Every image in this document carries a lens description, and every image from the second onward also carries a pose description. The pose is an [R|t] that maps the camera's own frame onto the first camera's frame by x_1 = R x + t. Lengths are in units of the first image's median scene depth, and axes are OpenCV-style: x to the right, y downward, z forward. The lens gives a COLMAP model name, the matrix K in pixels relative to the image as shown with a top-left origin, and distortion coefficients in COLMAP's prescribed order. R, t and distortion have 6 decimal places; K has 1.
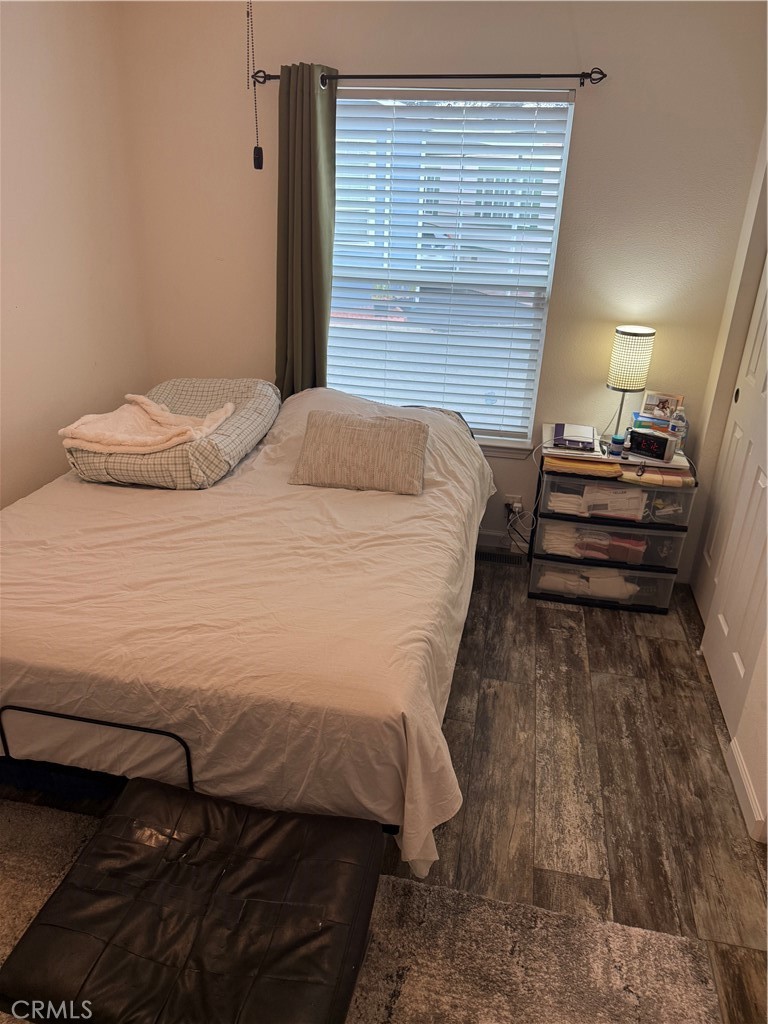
lens RADIAL K [[730.9, 0, 383.9], [0, 730.9, 512.4], [0, 0, 1]] dist [-0.001377, -0.001016]
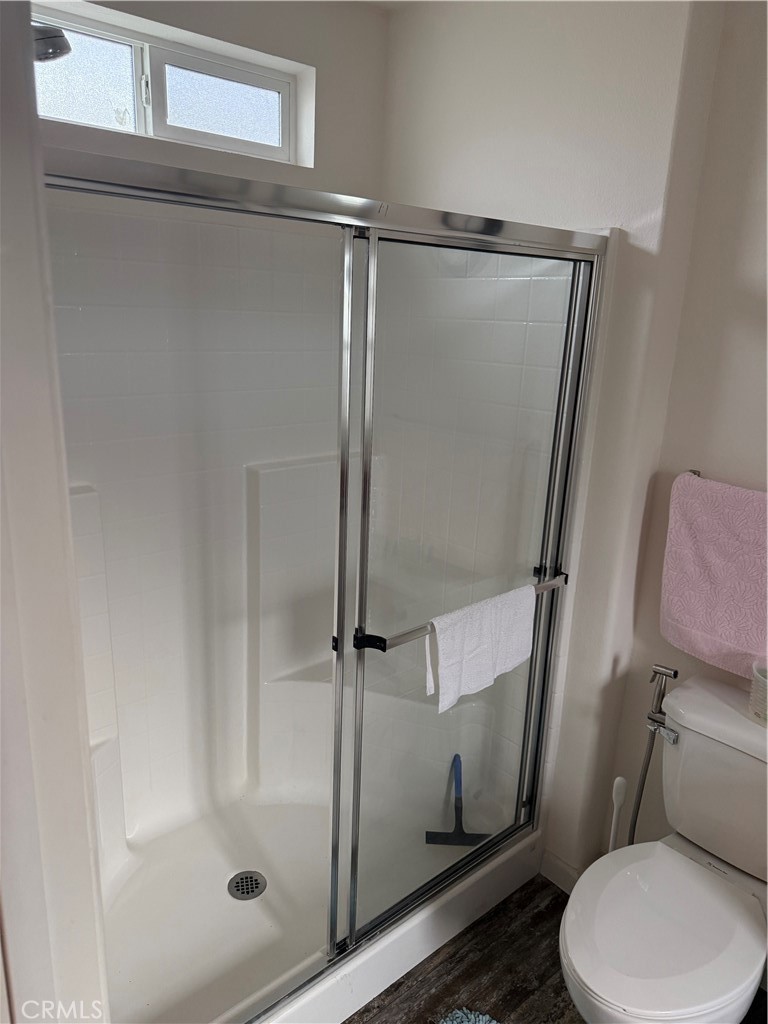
lens RADIAL K [[730.9, 0, 381.5], [0, 730.9, 513.4], [0, 0, 1]] dist [-0.001377, -0.001016]
pose [[-0.793642, -0.224144, 0.565590, 0.187401], [0.189667, 0.792170, 0.580080, -1.050053], [-0.578065, 0.567650, -0.586186, 2.486335]]
